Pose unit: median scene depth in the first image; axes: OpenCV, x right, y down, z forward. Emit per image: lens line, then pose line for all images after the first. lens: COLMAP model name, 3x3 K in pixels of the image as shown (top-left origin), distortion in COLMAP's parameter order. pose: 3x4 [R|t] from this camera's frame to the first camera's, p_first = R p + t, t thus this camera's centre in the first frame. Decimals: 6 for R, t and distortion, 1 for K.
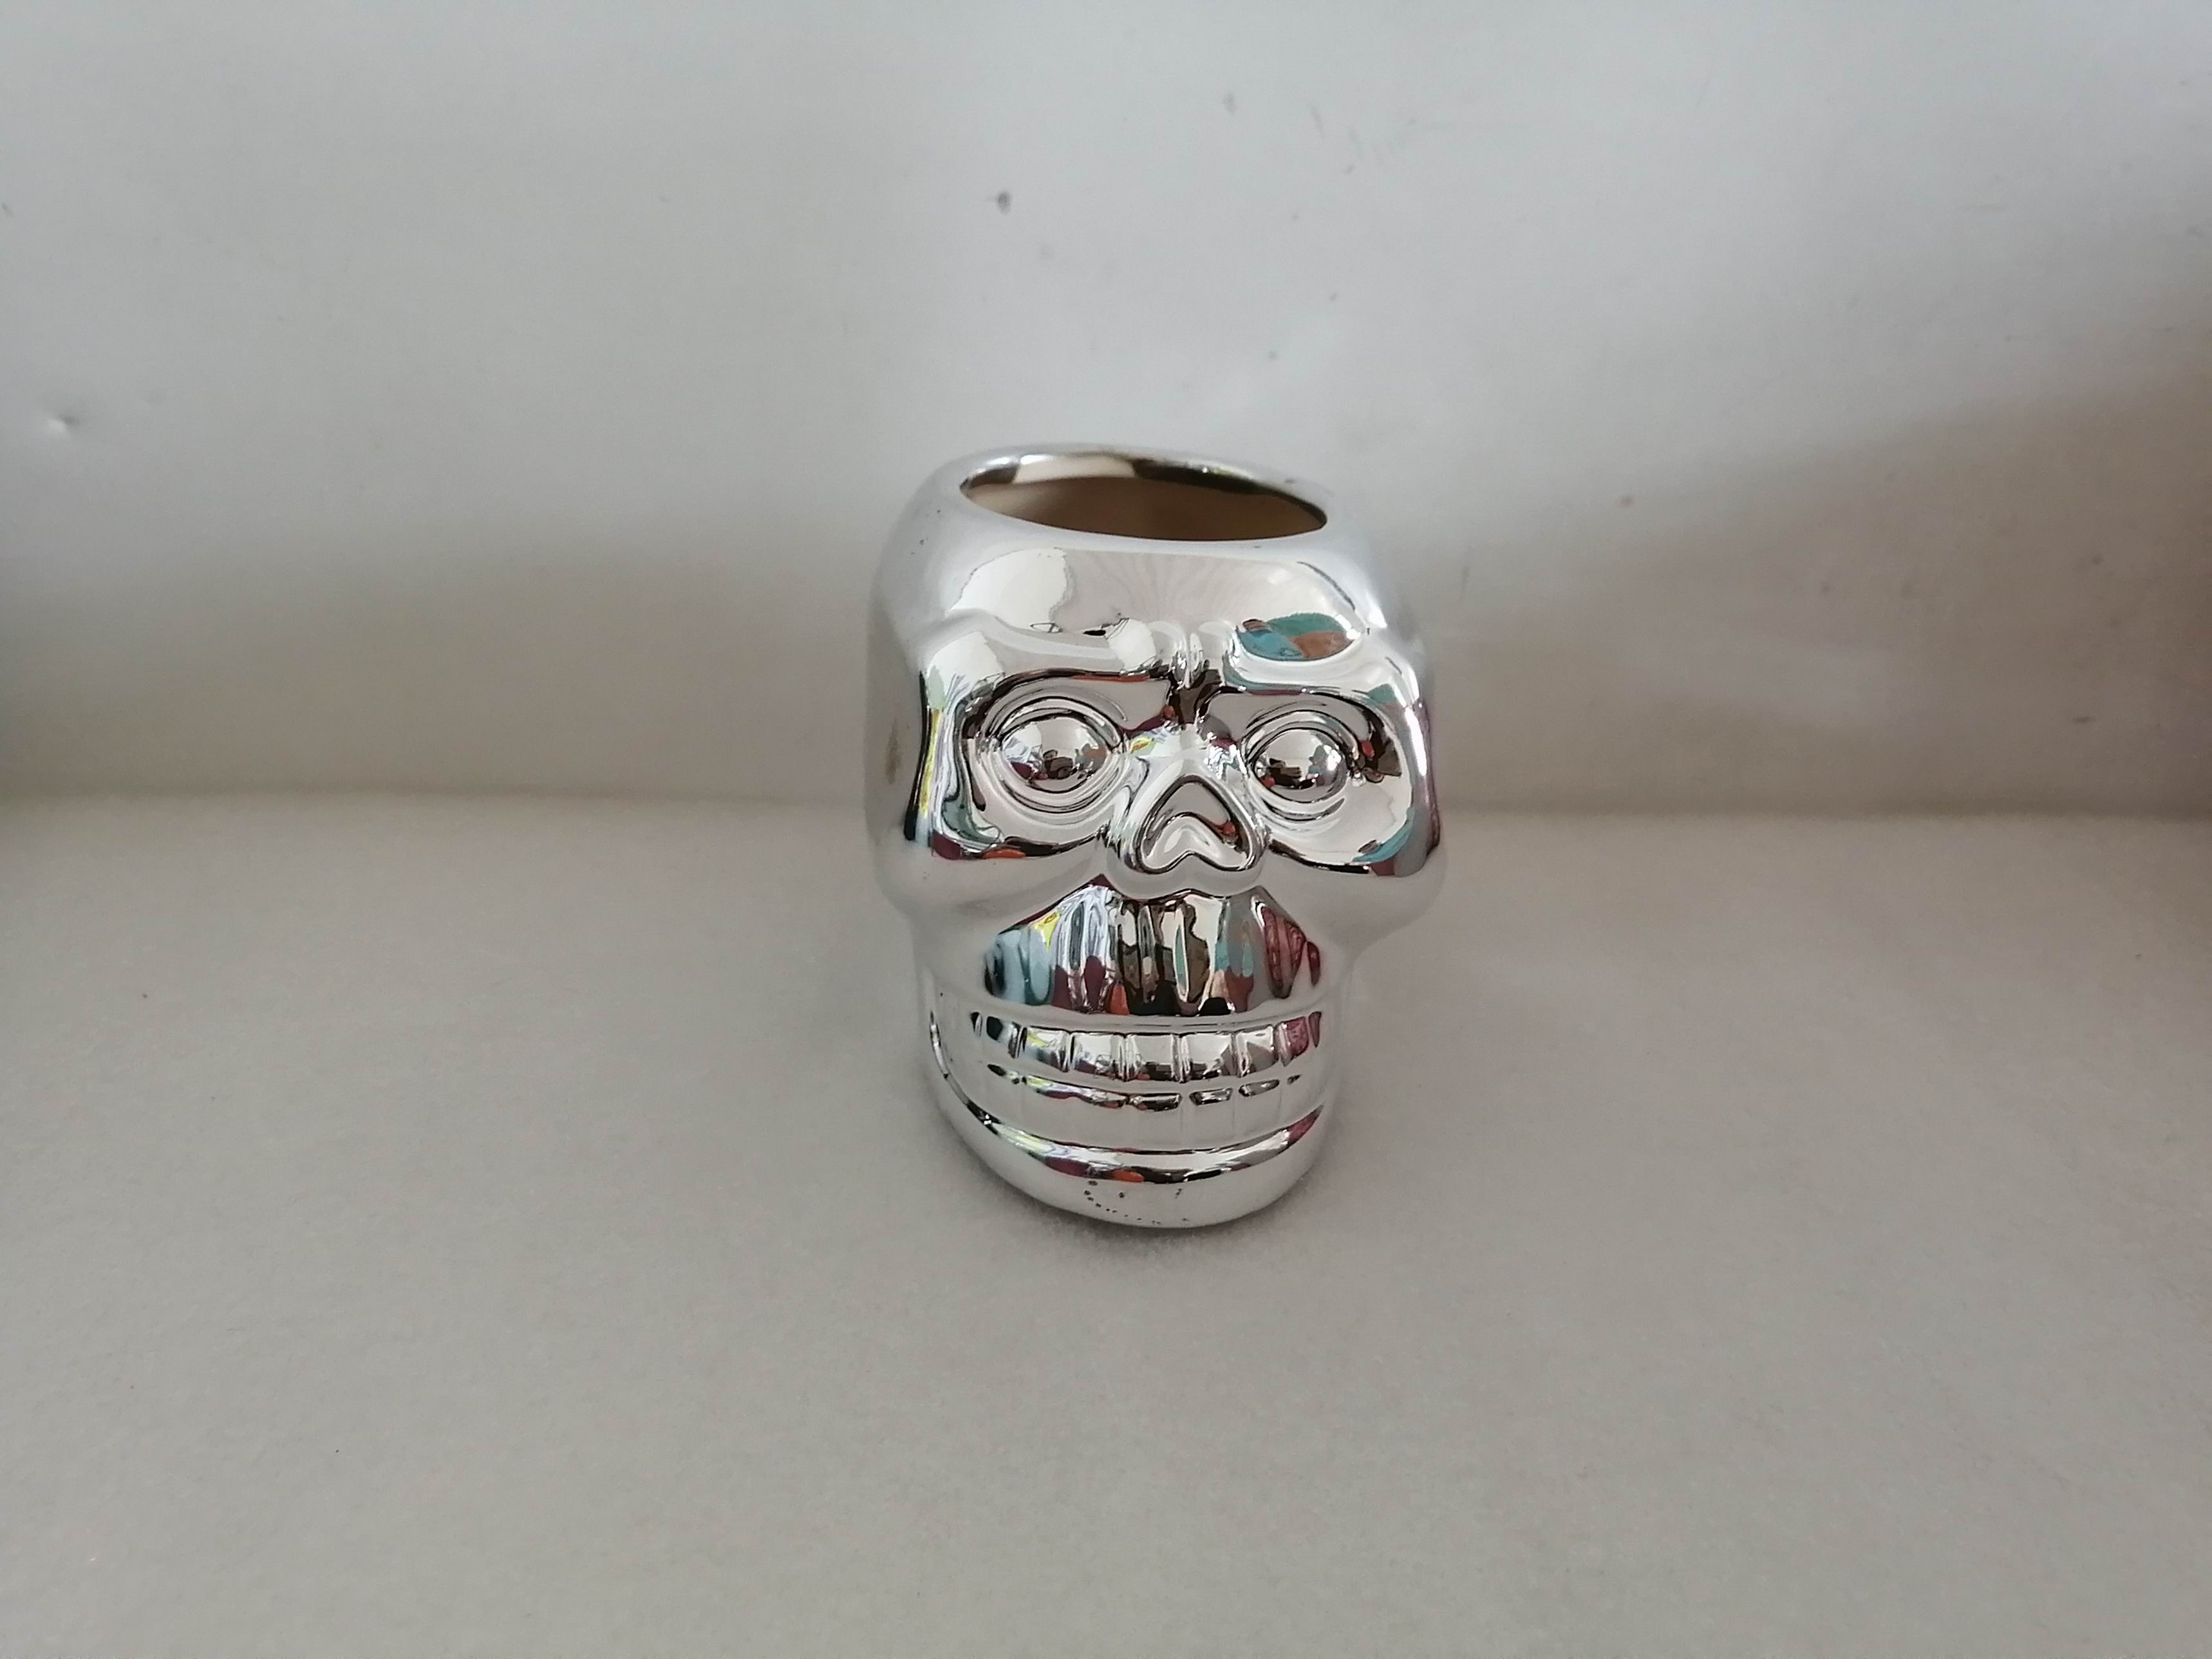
lens RADIAL K [[1765.5, 0, 1106.0], [0, 1765.5, 829.5], [0, 0, 1]] dist [-0.005421, 0.007505]
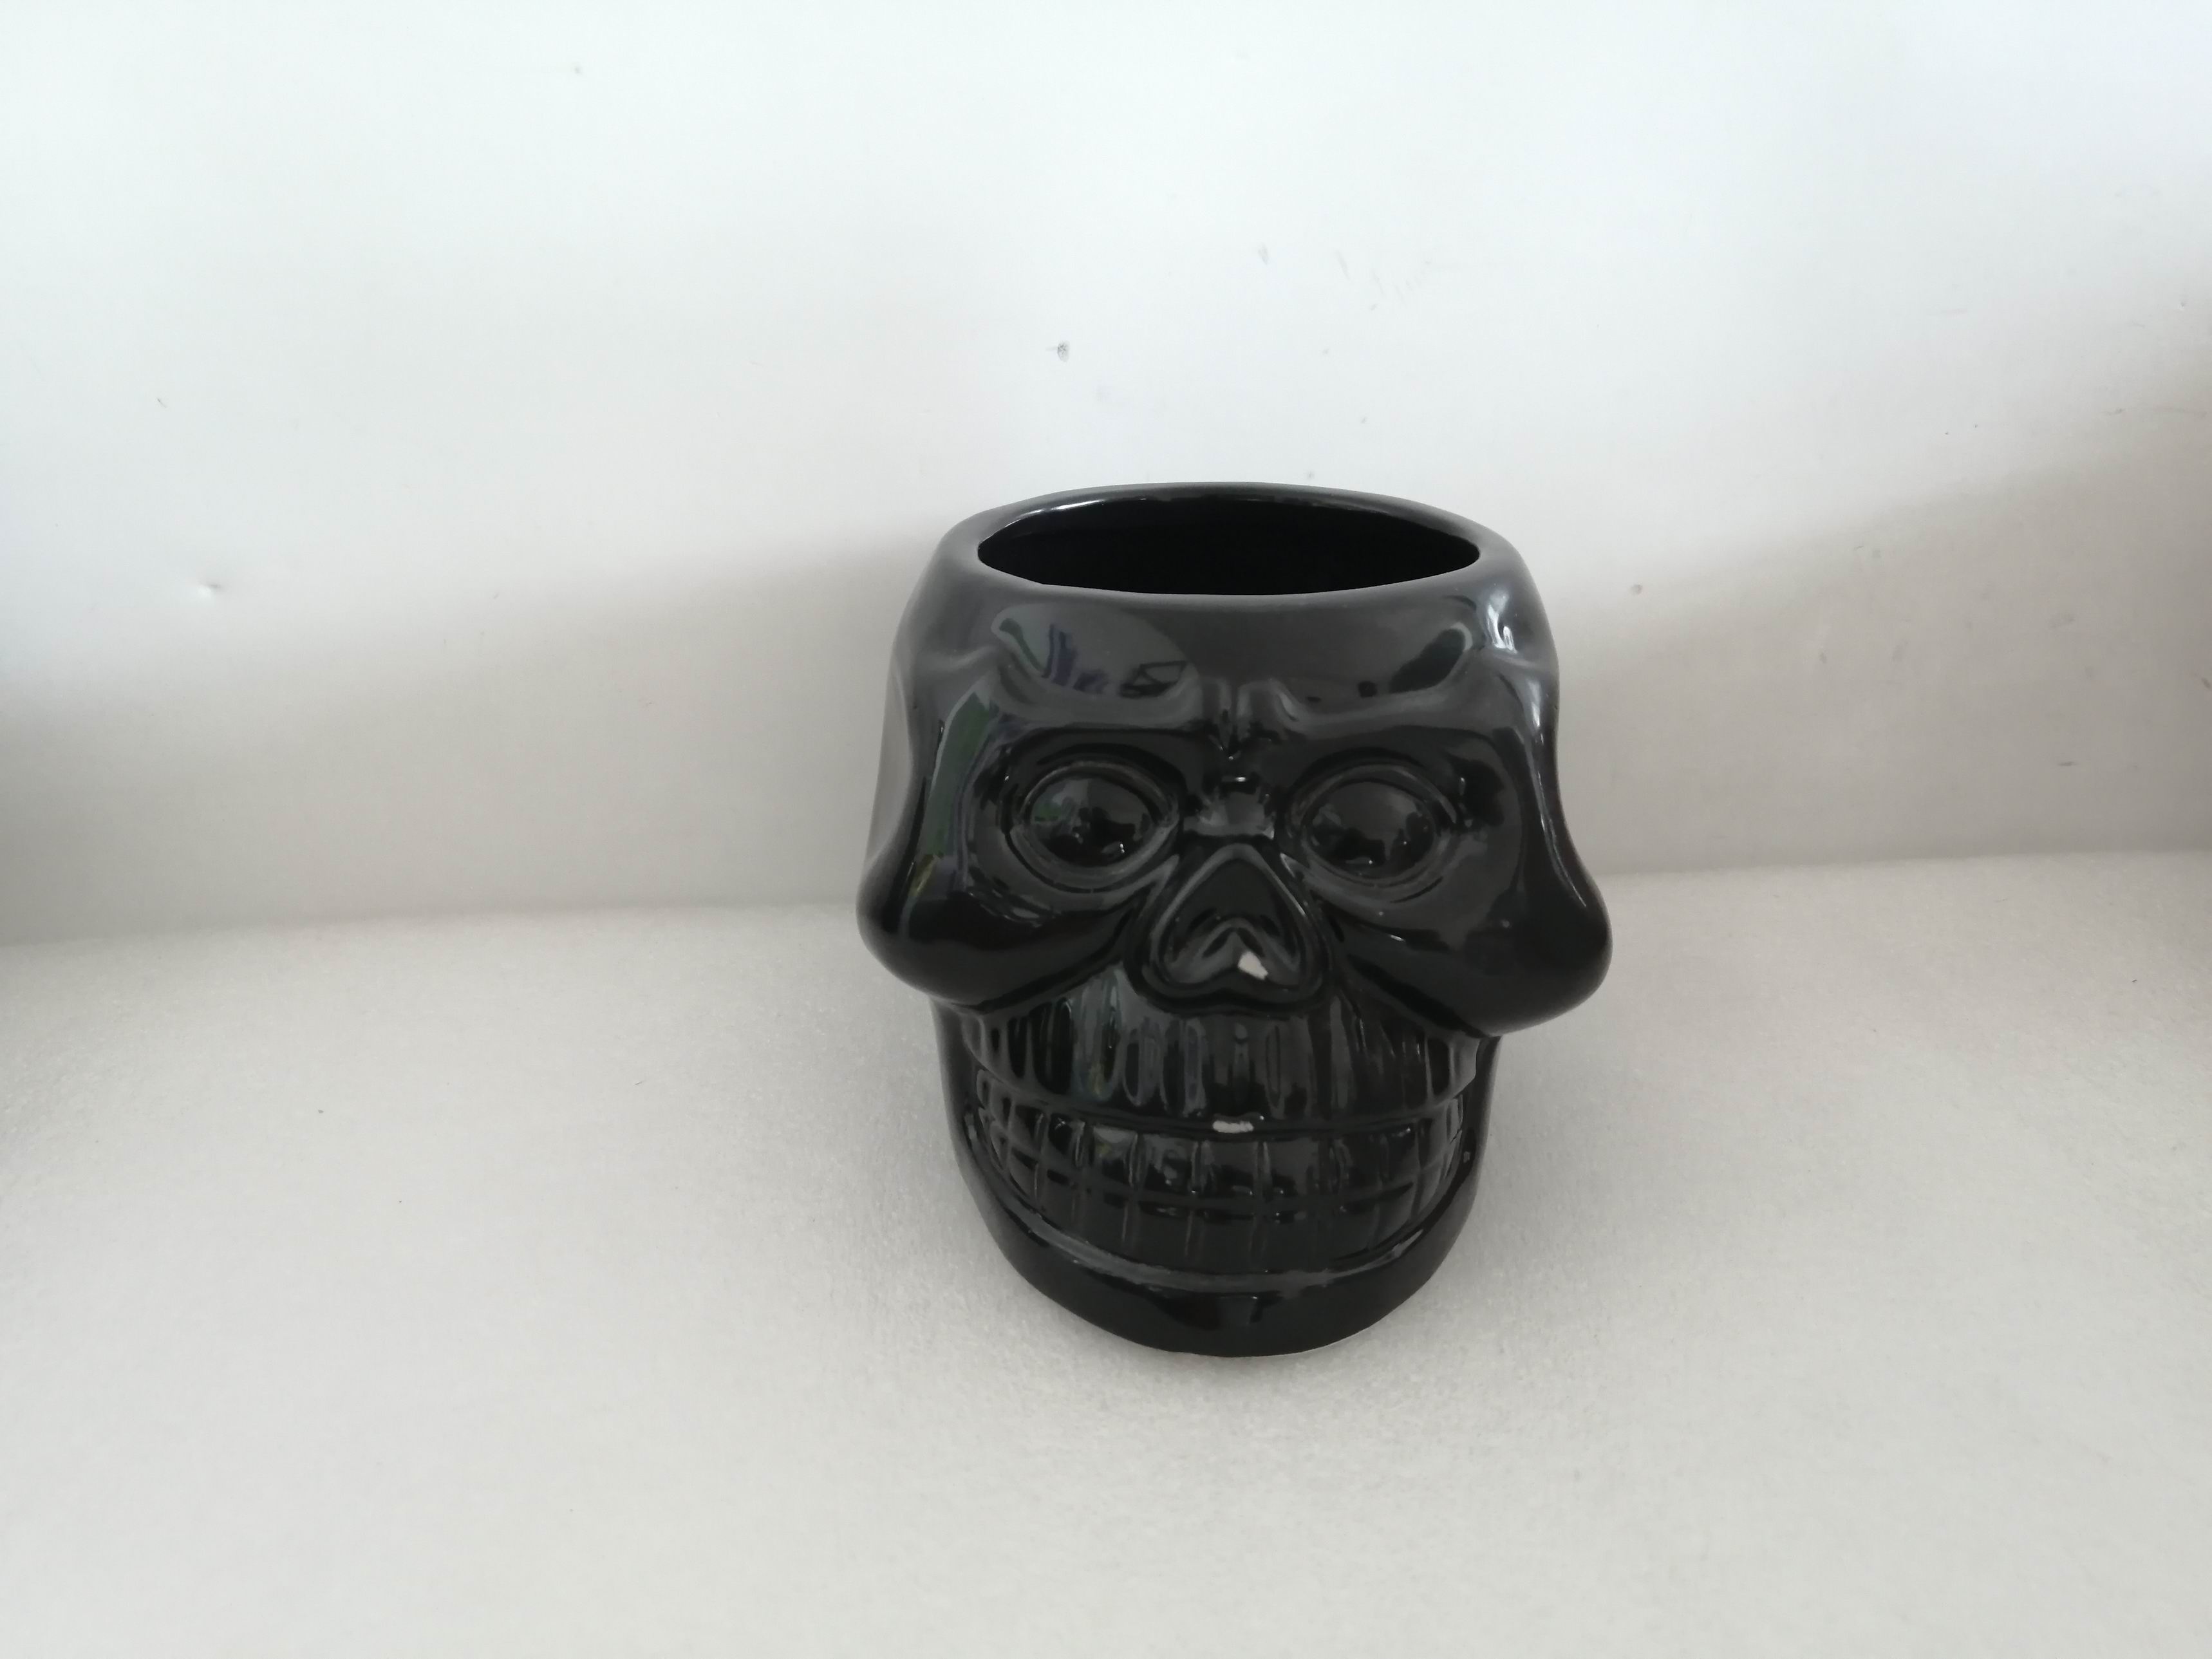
lens RADIAL K [[1770.5, 0, 1097.3], [0, 1770.5, 826.1], [0, 0, 1]] dist [-0.002751, 0.011844]
pose [[0.998704, -0.050468, 0.006598, -0.071398], [0.050688, 0.997951, -0.039055, -0.017118], [-0.004614, 0.039339, 0.999215, -0.118135]]
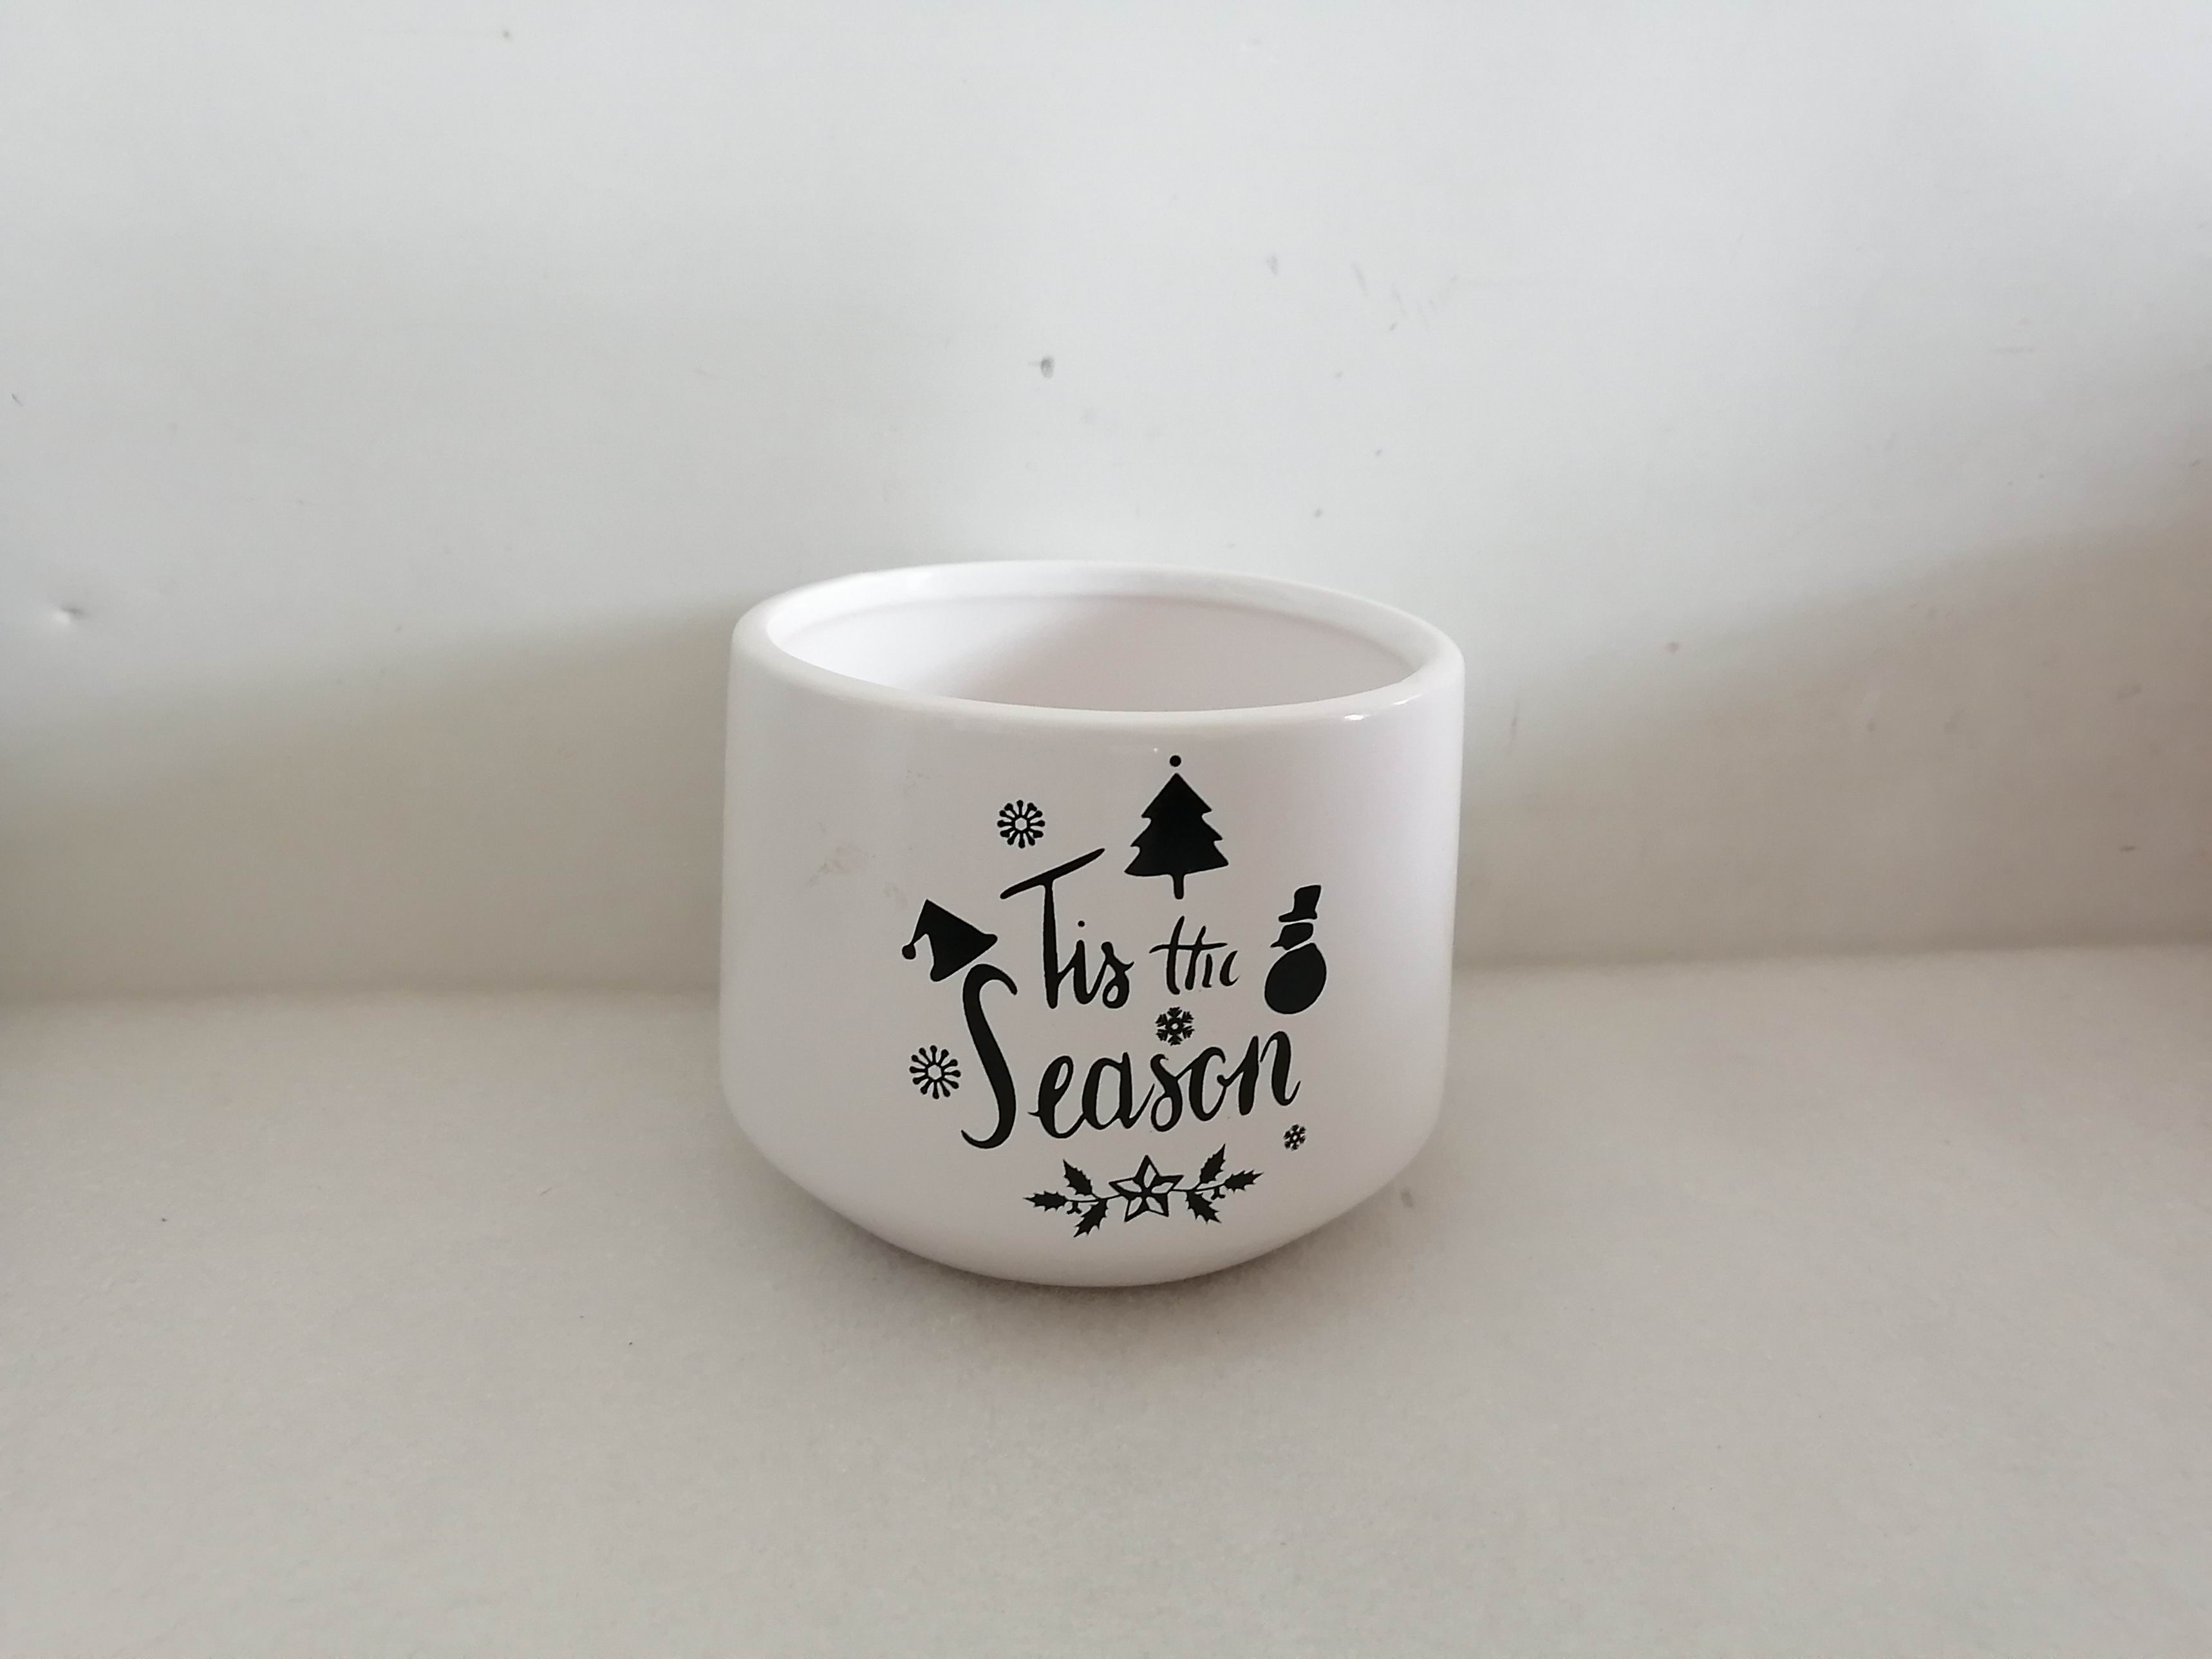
lens RADIAL K [[1770.5, 0, 1097.3], [0, 1770.5, 826.1], [0, 0, 1]] dist [-0.002751, 0.011844]
pose [[0.998587, -0.033877, 0.040939, -0.096150], [0.037250, 0.995714, -0.084653, -0.017255], [-0.037895, 0.086059, 0.995569, 0.039902]]
